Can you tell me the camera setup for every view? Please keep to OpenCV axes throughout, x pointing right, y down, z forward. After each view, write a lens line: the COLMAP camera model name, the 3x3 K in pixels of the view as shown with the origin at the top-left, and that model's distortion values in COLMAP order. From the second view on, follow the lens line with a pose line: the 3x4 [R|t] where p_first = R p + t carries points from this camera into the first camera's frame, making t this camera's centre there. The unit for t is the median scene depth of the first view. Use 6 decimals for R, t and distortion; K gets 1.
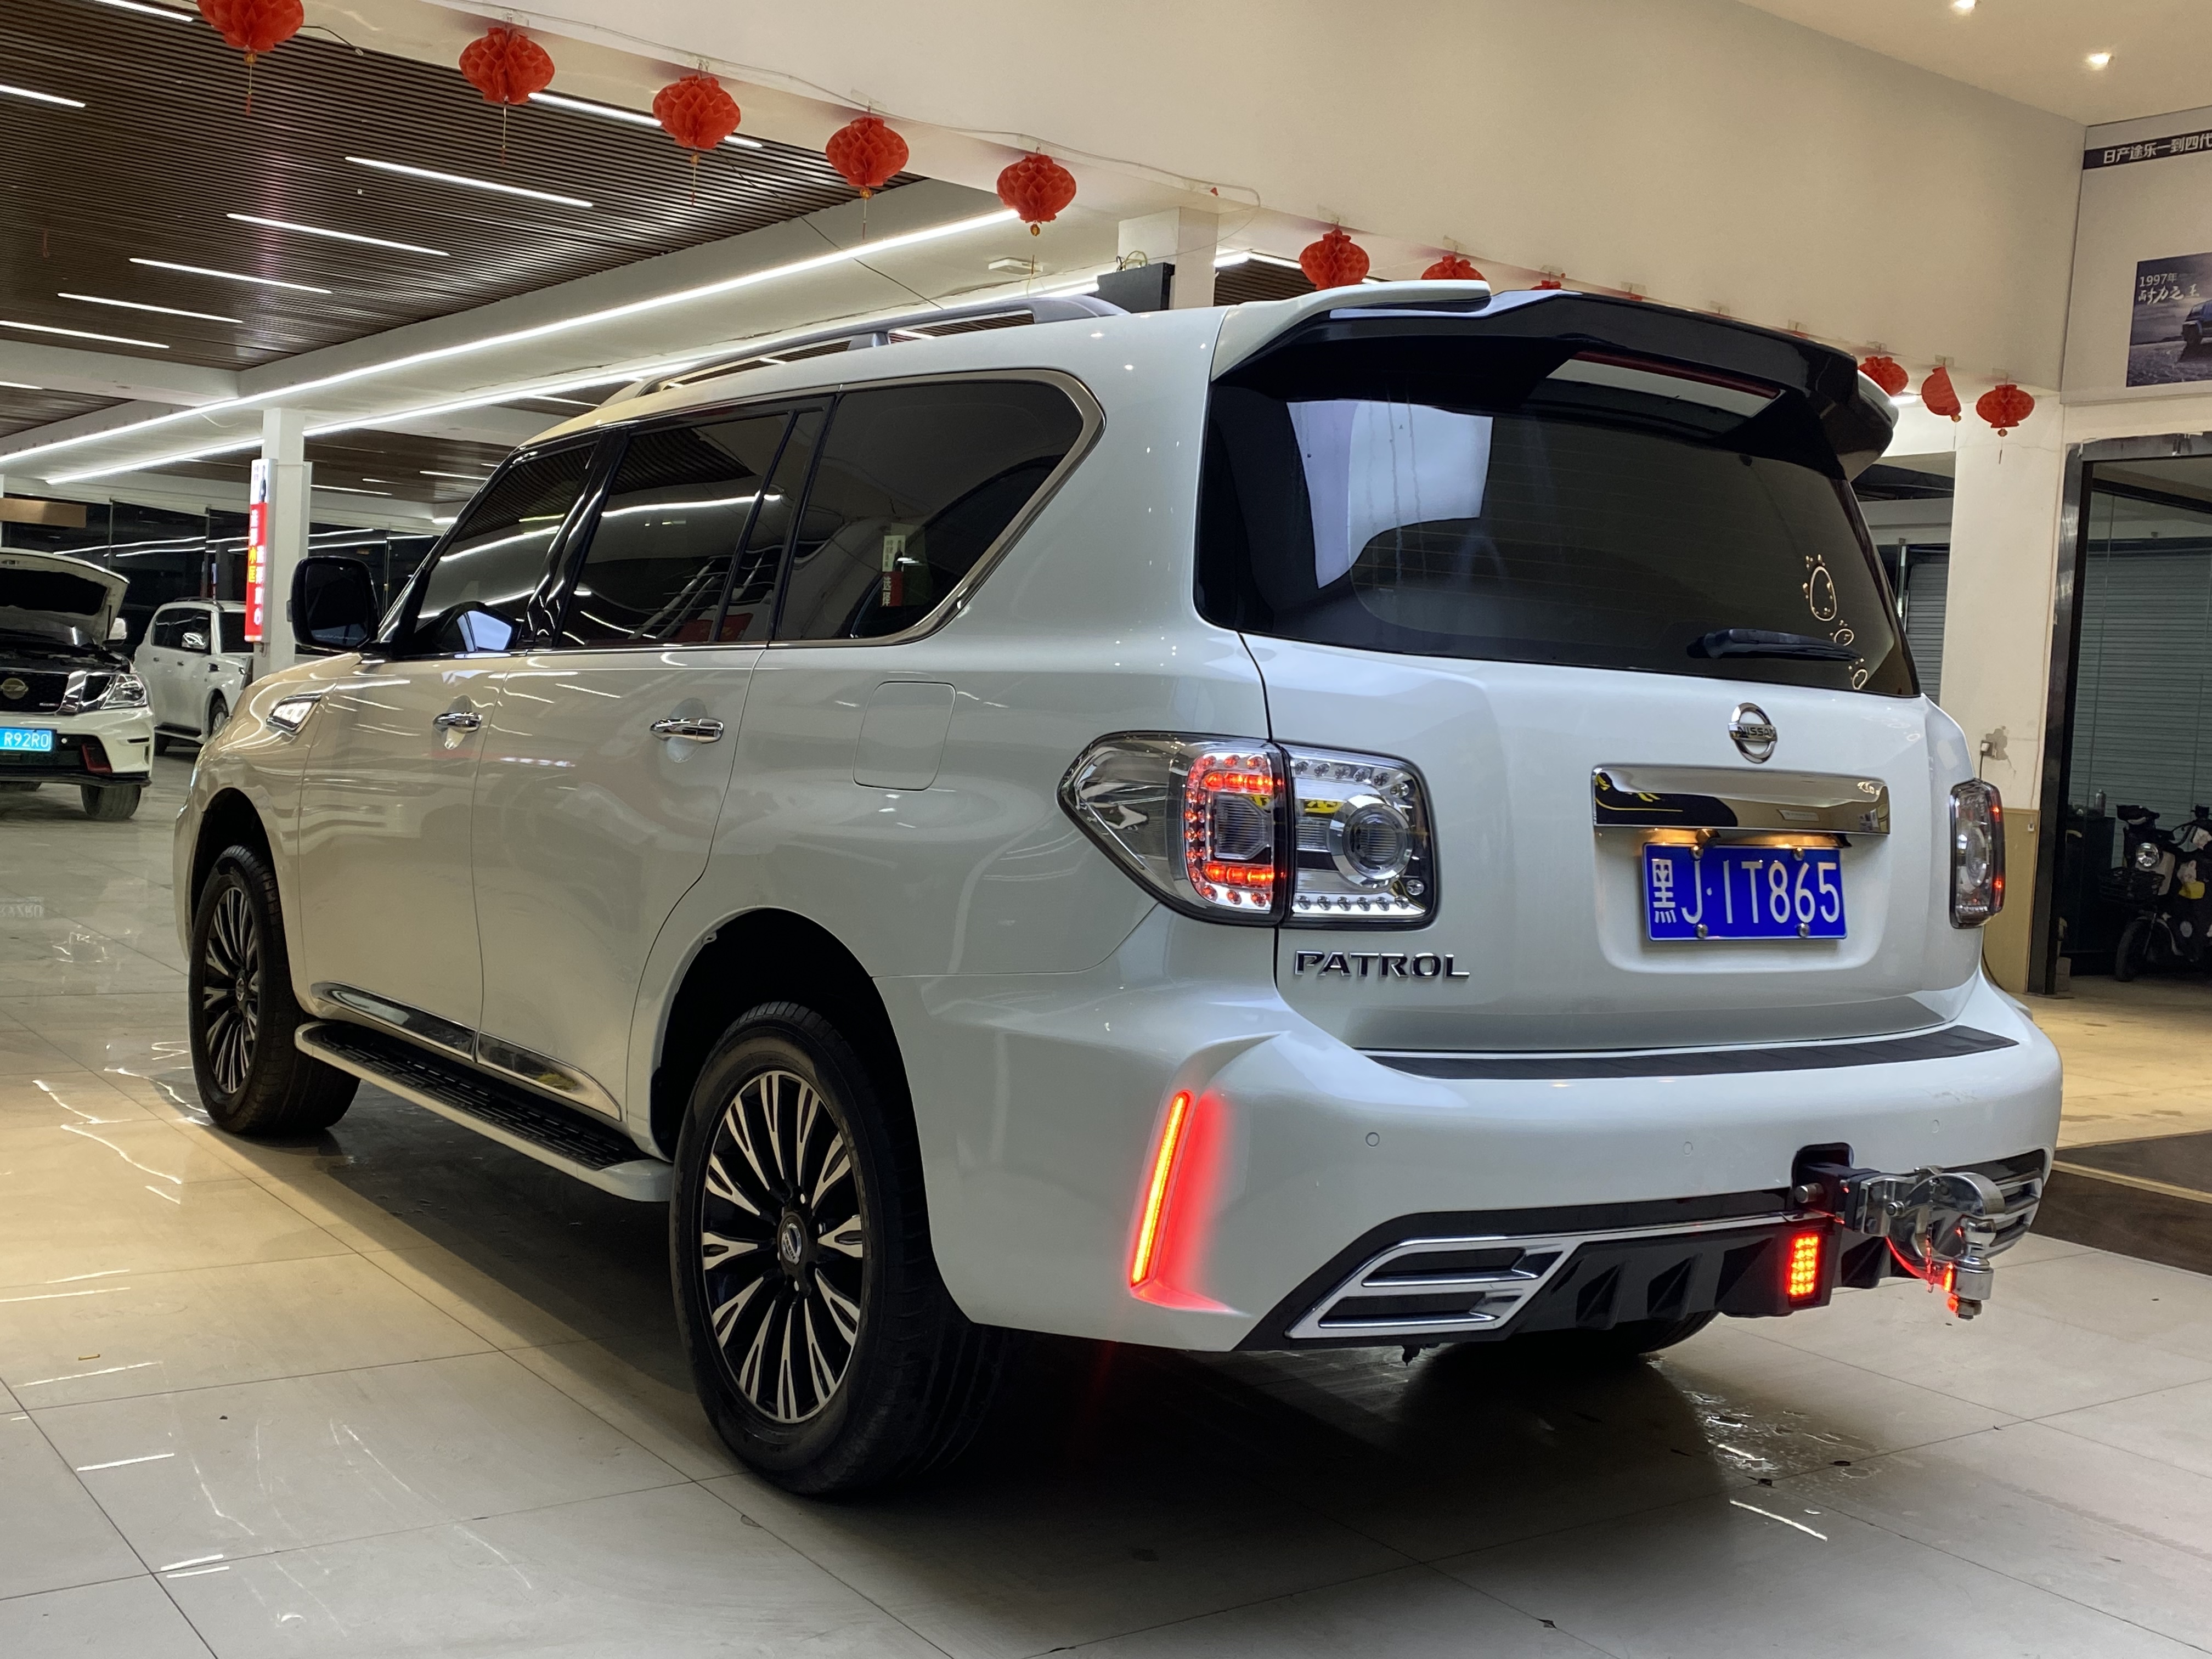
lens RADIAL K [[2278.4, 0, 1121.7], [0, 2278.4, 817.5], [0, 0, 1]] dist [0.039545, -0.054558]
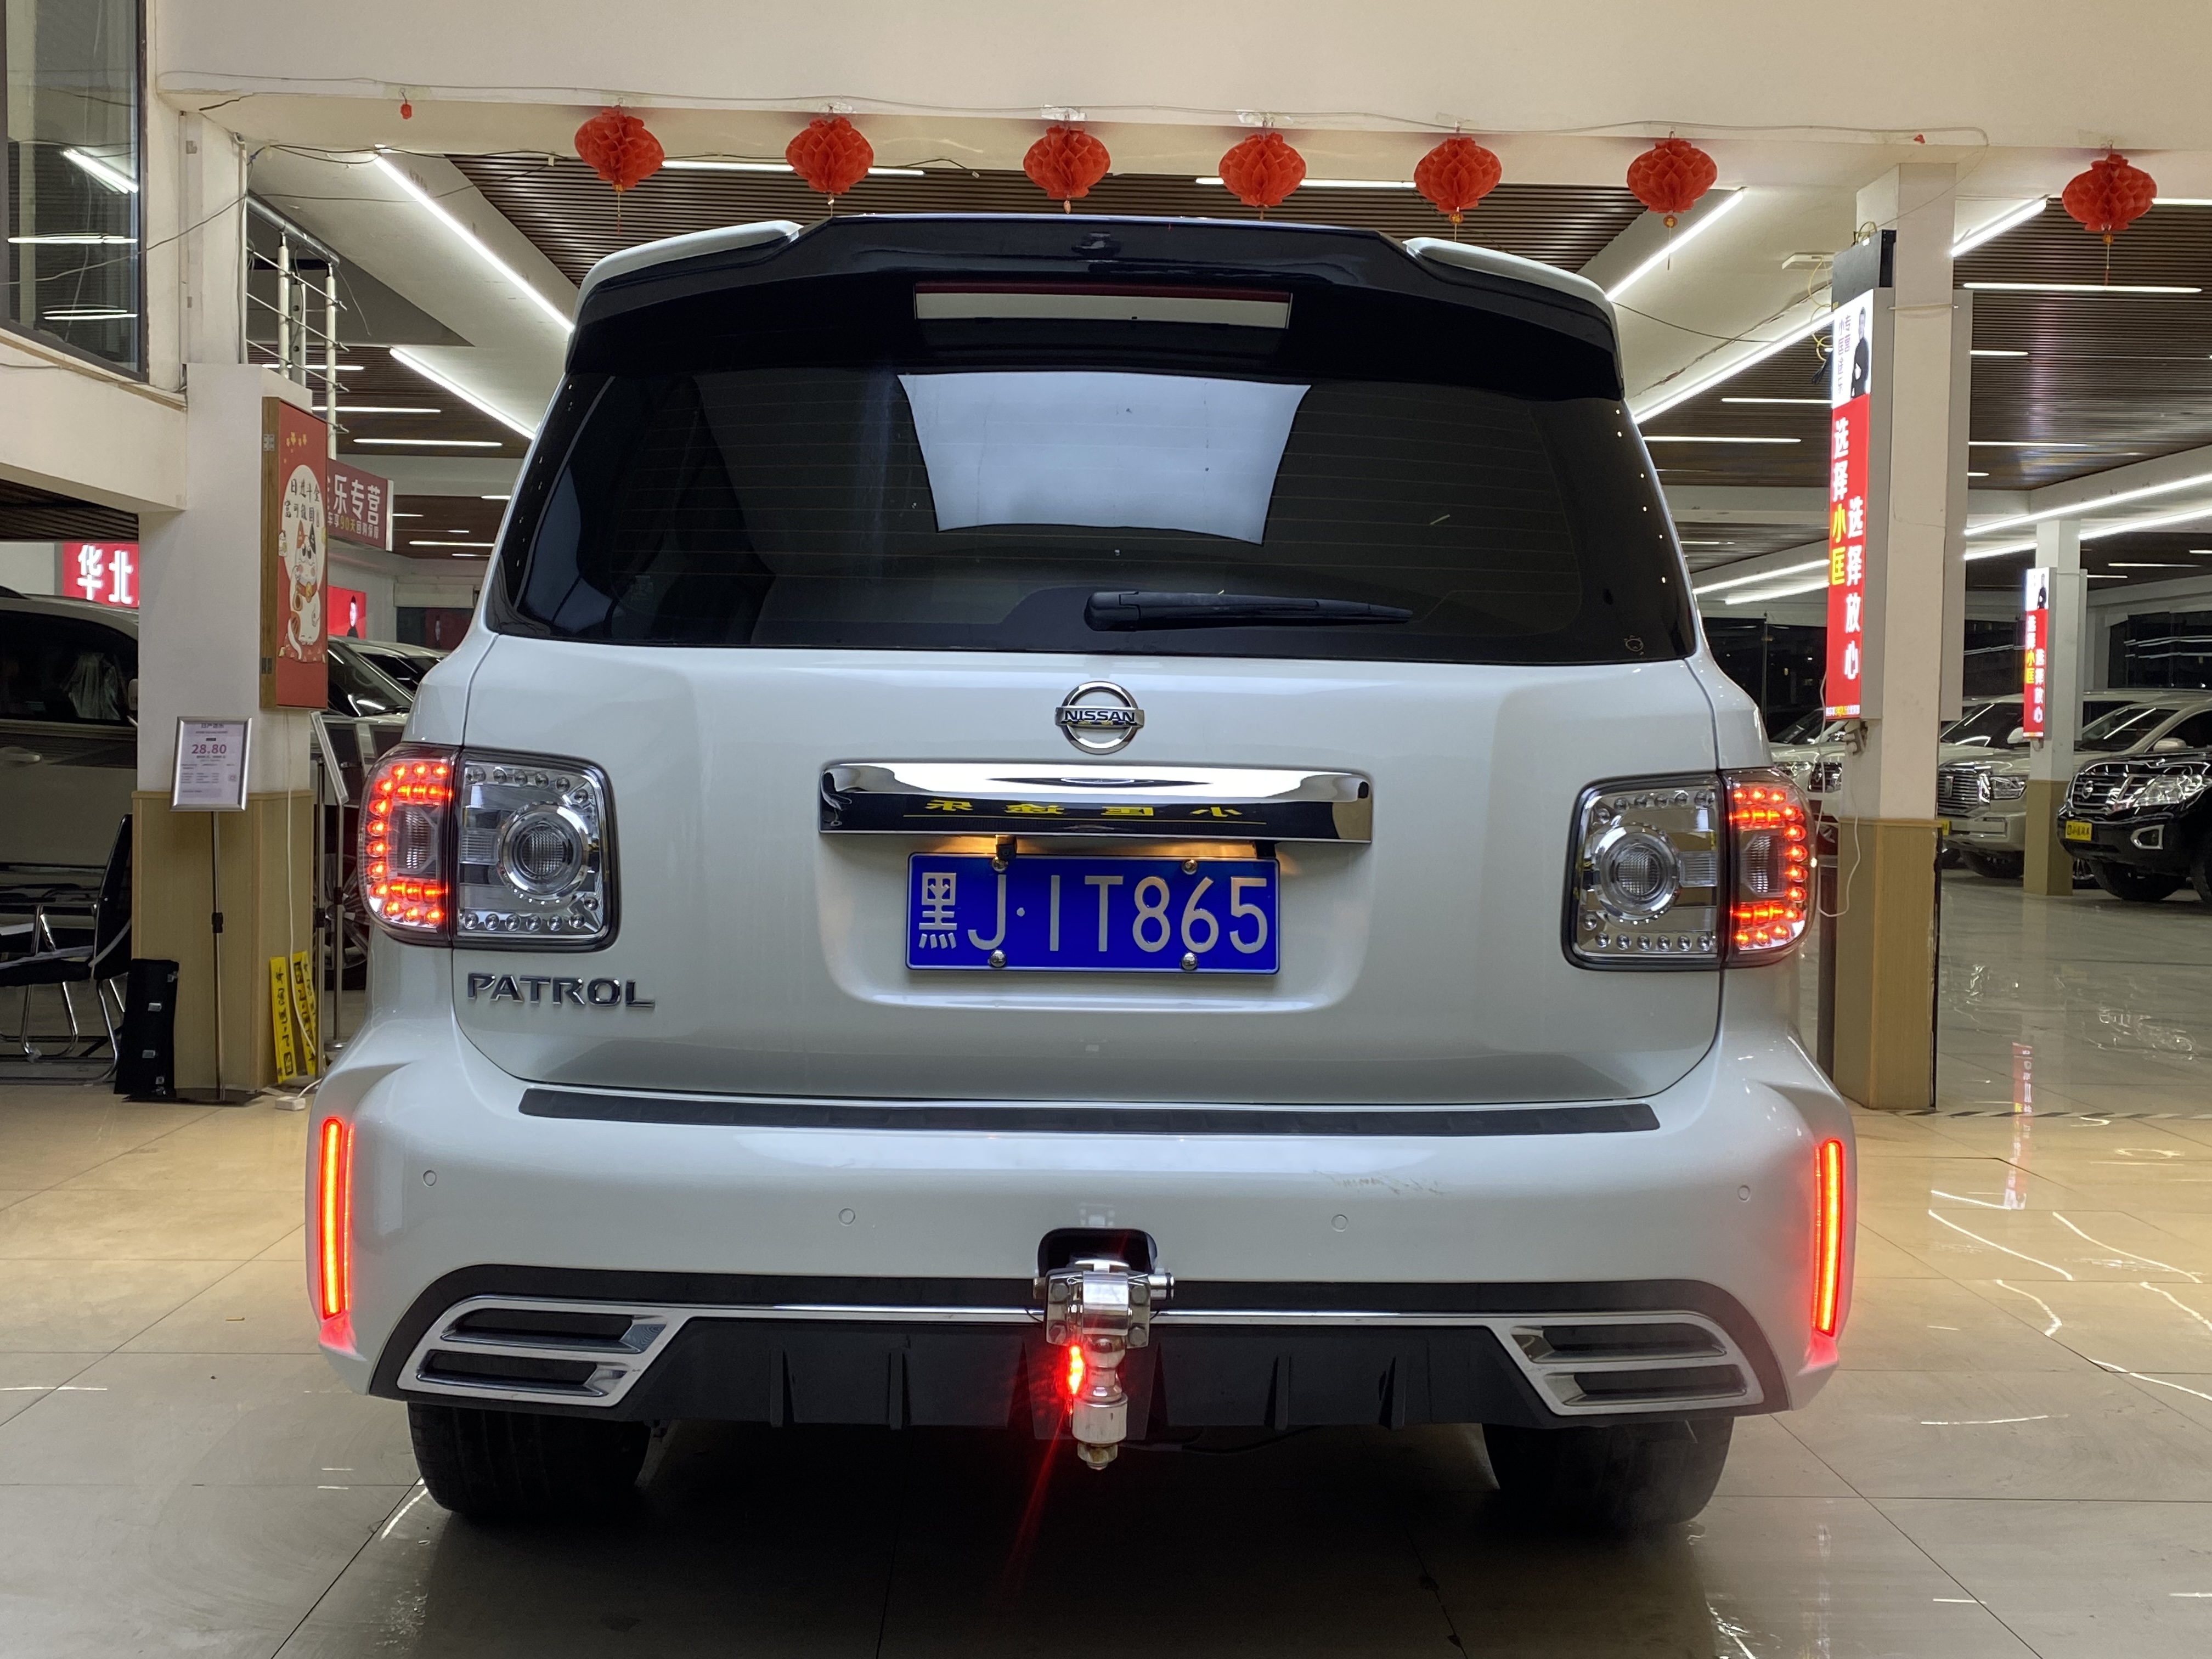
lens RADIAL K [[2228.0, 0, 1112.8], [0, 2228.0, 816.8], [0, 0, 1]] dist [0.200425, -0.430472]
pose [[0.825987, -0.025593, -0.563108, 0.727227], [0.007114, 0.999363, -0.034985, 0.026100], [0.563644, 0.024891, 0.825643, 0.342044]]
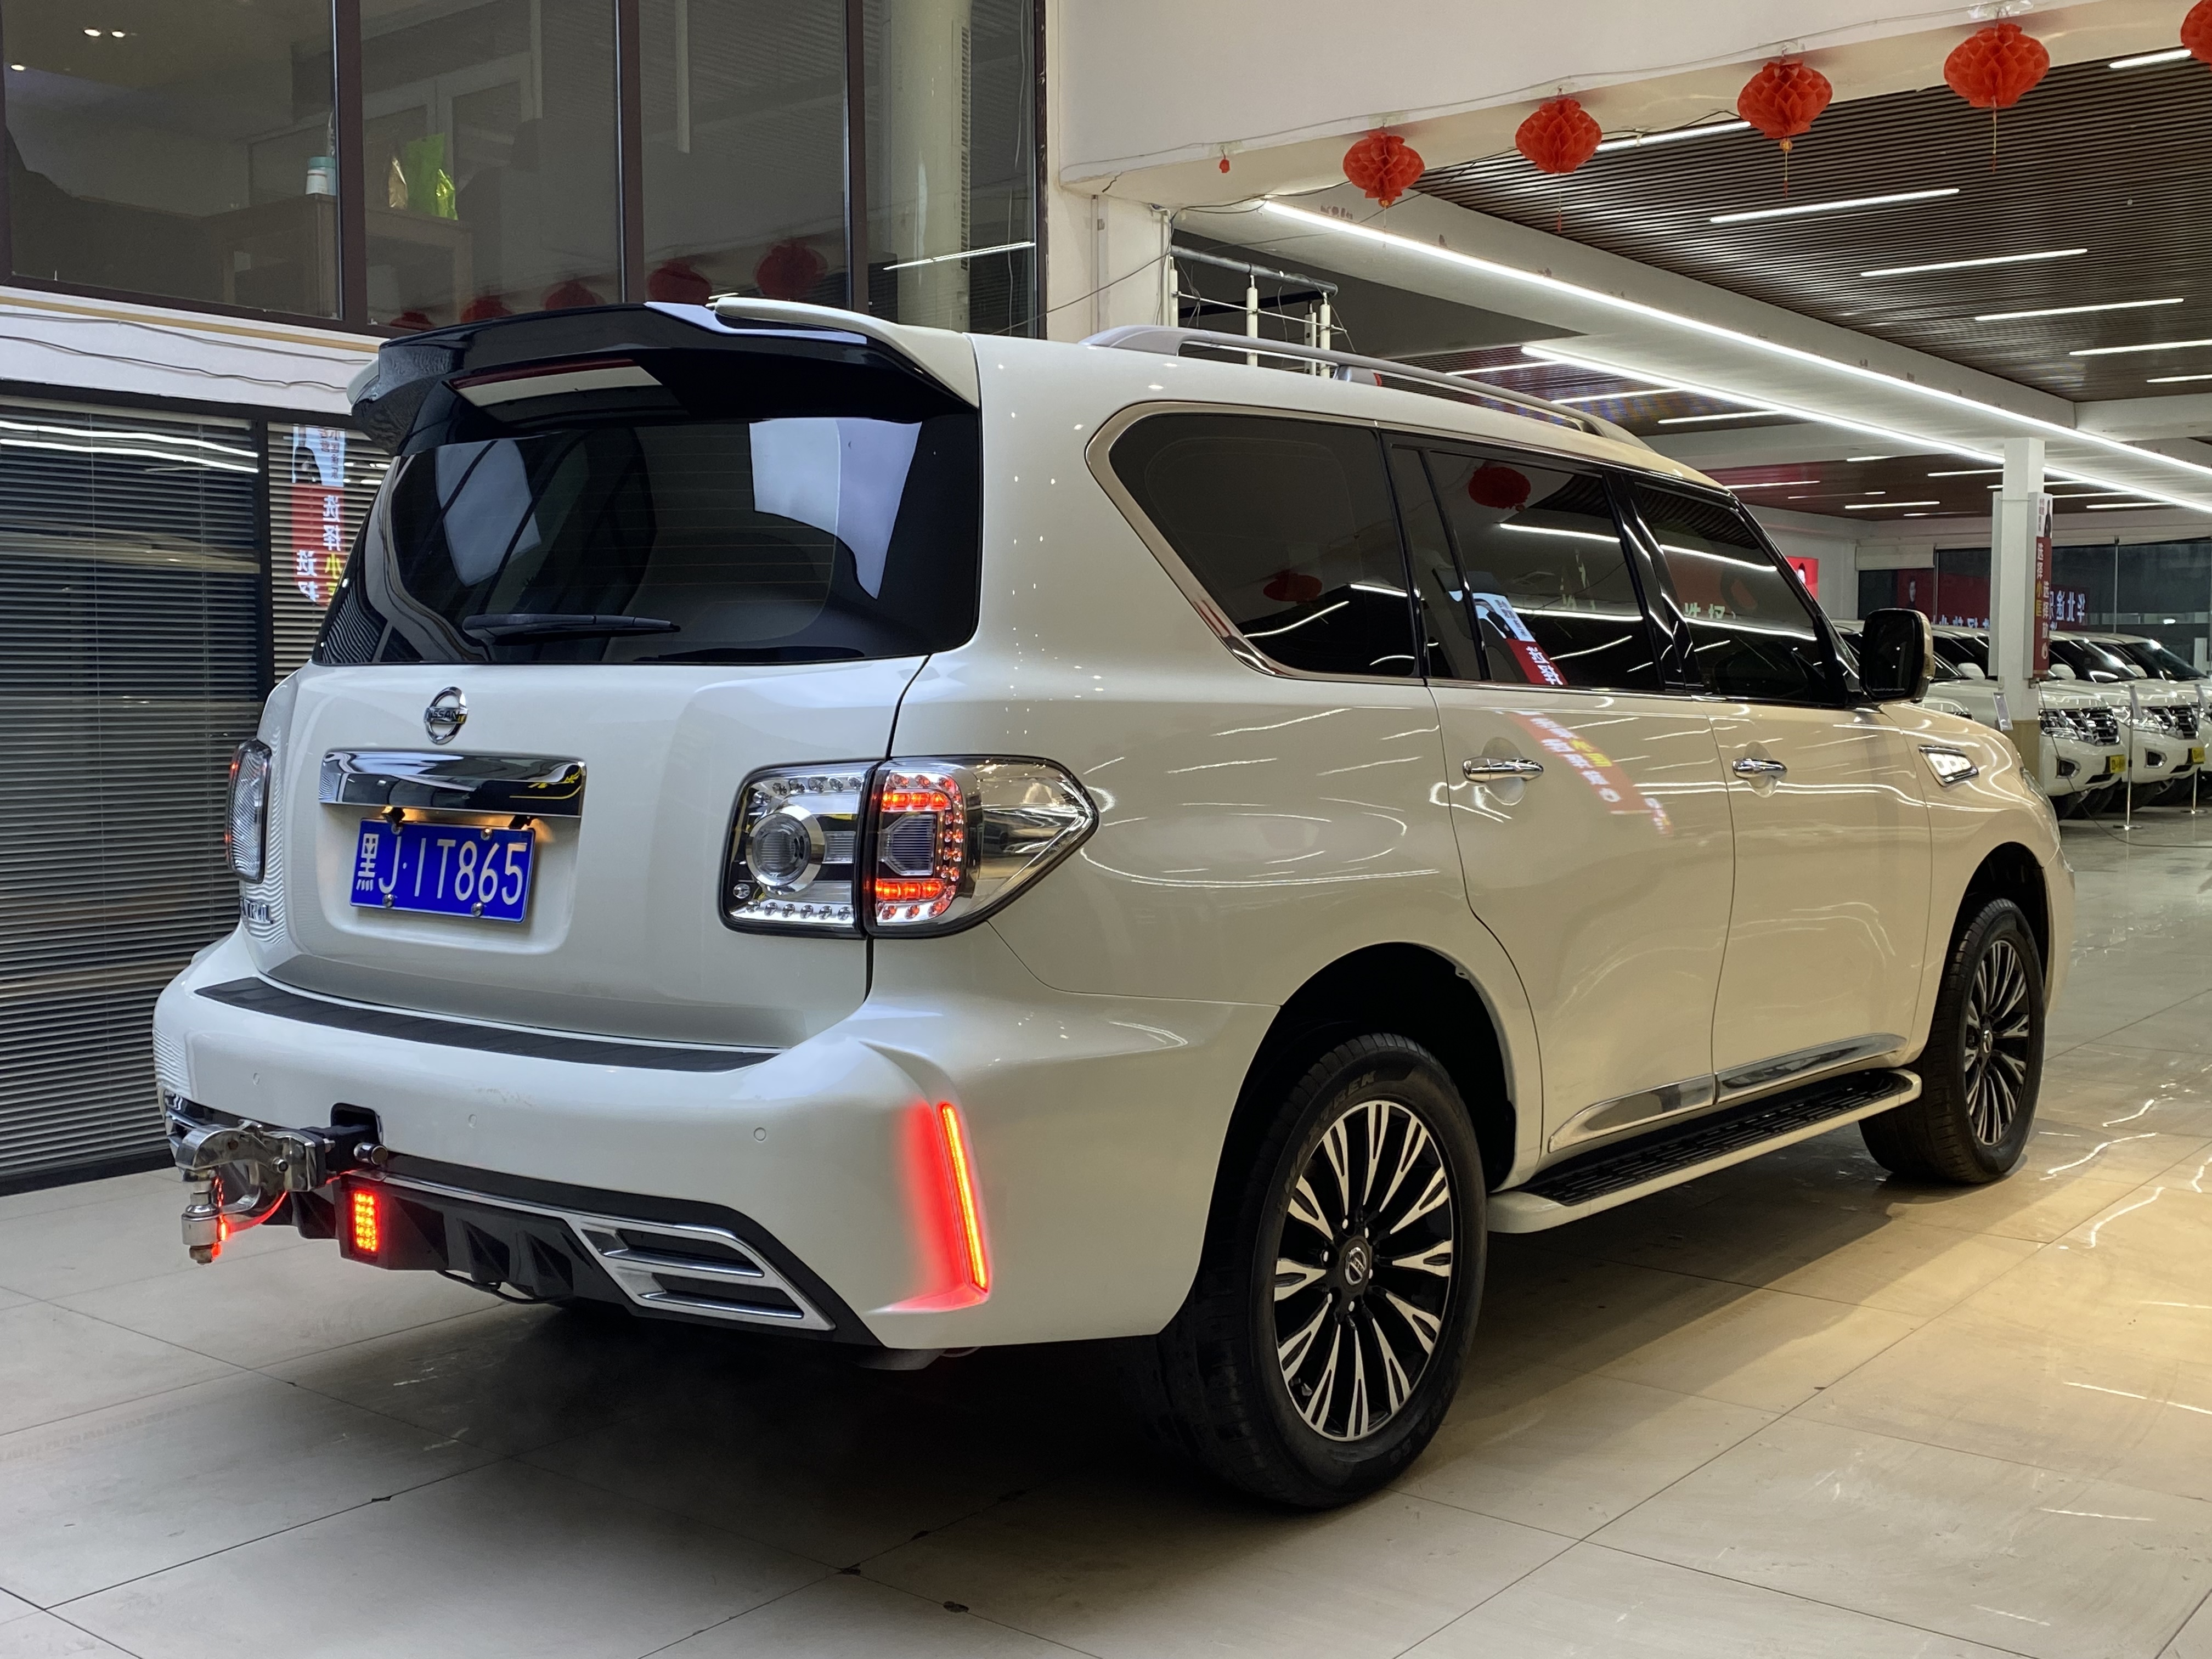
lens RADIAL K [[2278.4, 0, 1121.7], [0, 2278.4, 817.5], [0, 0, 1]] dist [0.039545, -0.054558]
pose [[0.268551, -0.004009, -0.963257, 1.360947], [-0.026171, 0.999592, -0.011457, 0.013123], [0.962910, 0.028286, 0.268336, 1.014974]]
